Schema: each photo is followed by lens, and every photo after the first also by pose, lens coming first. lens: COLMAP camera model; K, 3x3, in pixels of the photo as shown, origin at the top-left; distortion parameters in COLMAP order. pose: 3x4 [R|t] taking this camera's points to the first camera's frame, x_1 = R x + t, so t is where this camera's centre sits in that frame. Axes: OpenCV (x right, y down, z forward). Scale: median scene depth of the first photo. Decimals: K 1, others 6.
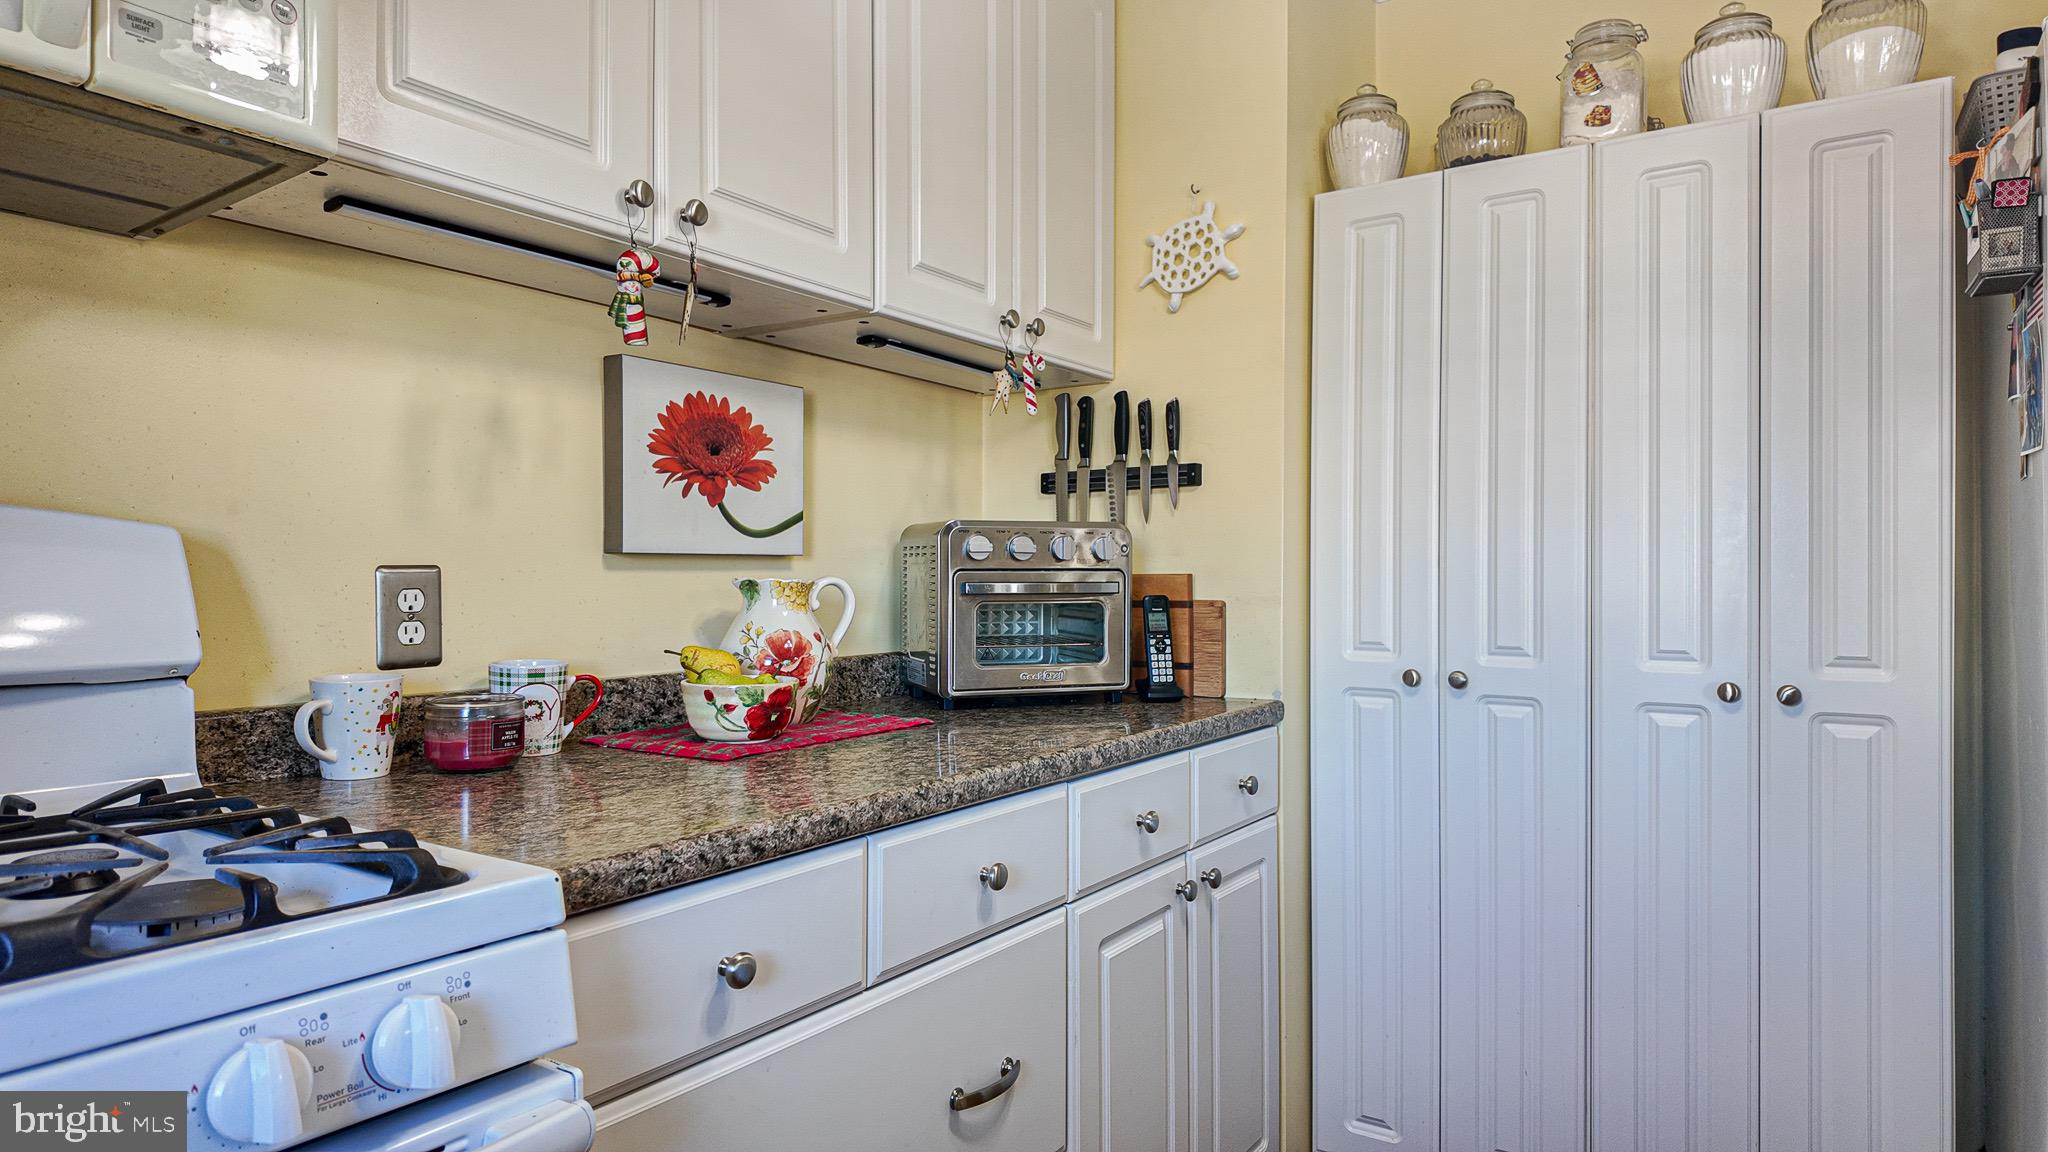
lens RADIAL K [[1180.2, 0, 1042.2], [0, 1180.2, 567.8], [0, 0, 1]] dist [0.034907, -0.035284]
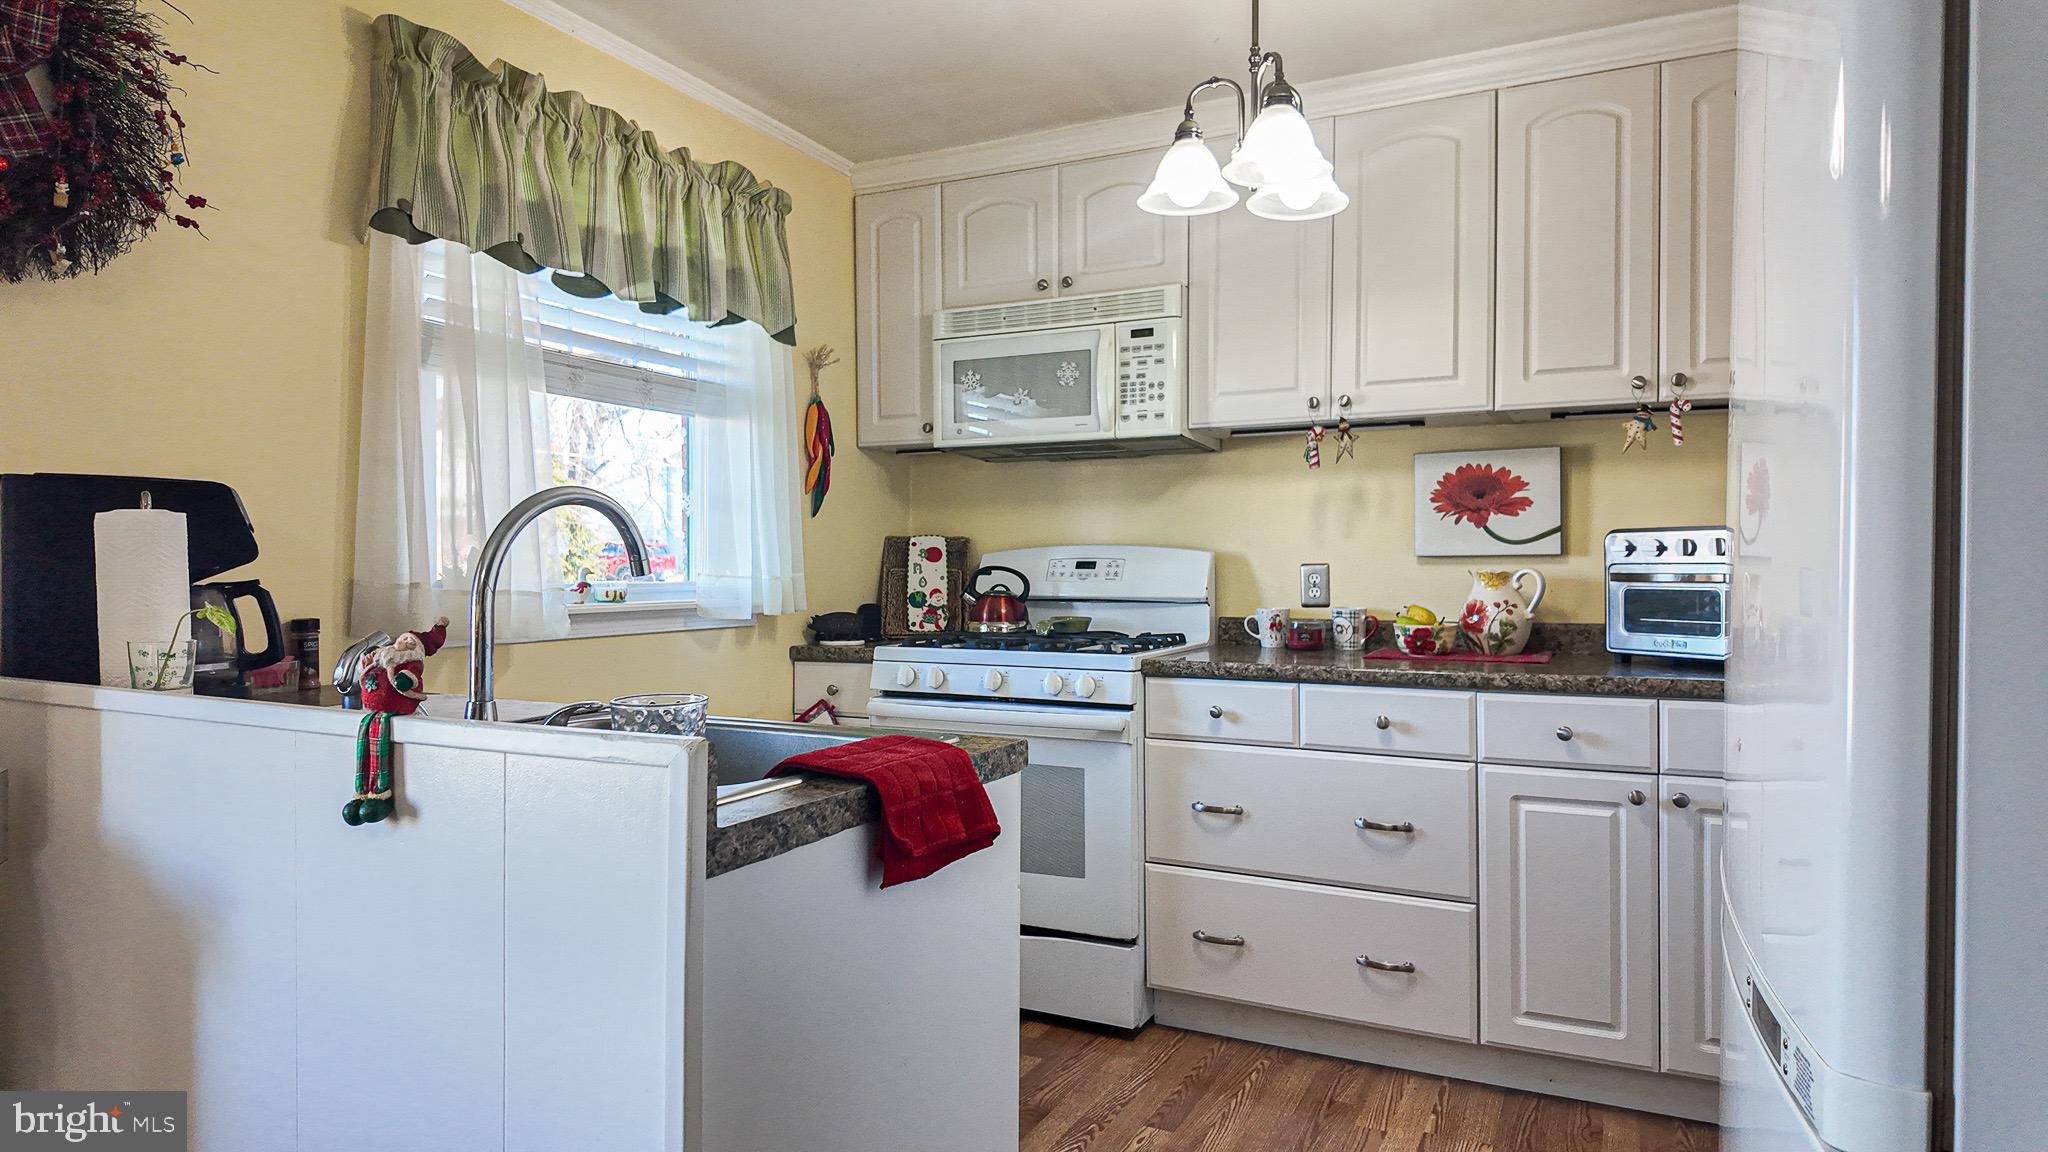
lens RADIAL K [[1180.2, 0, 1041.3], [0, 1180.2, 564.5], [0, 0, 1]] dist [0.034907, -0.035284]
pose [[0.115018, 0.004066, -0.993355, 1.424532], [0.012428, 0.999907, 0.005532, -0.015715], [0.993286, -0.012981, 0.114957, 0.159289]]
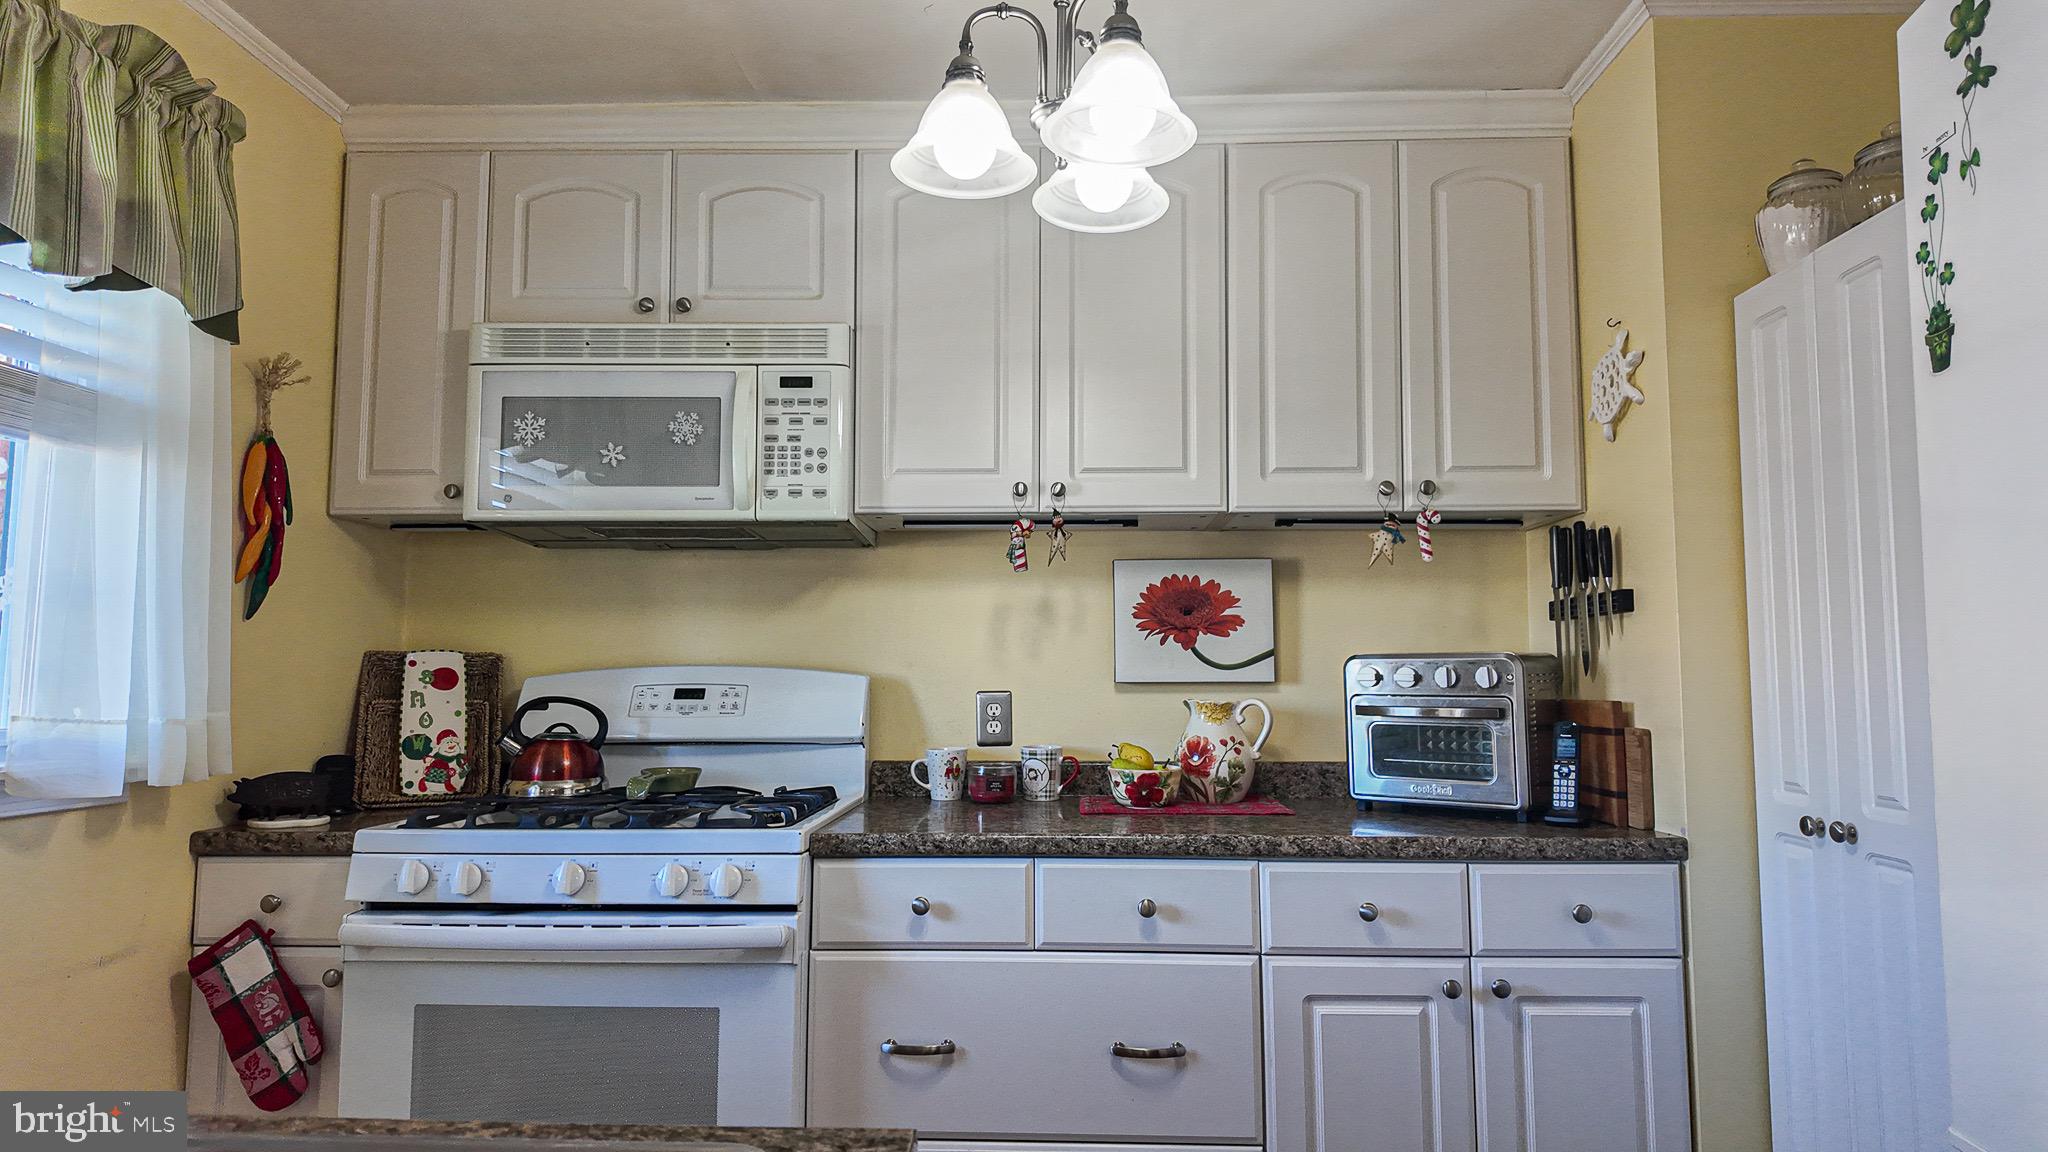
lens RADIAL K [[1180.2, 0, 1024.3], [0, 1180.2, 566.0], [0, 0, 1]] dist [0.034907, -0.035284]
pose [[0.514043, -0.076538, -0.854343, 0.911152], [0.006736, 0.996341, -0.085206, -0.032854], [0.857738, 0.038045, 0.512678, 0.066226]]
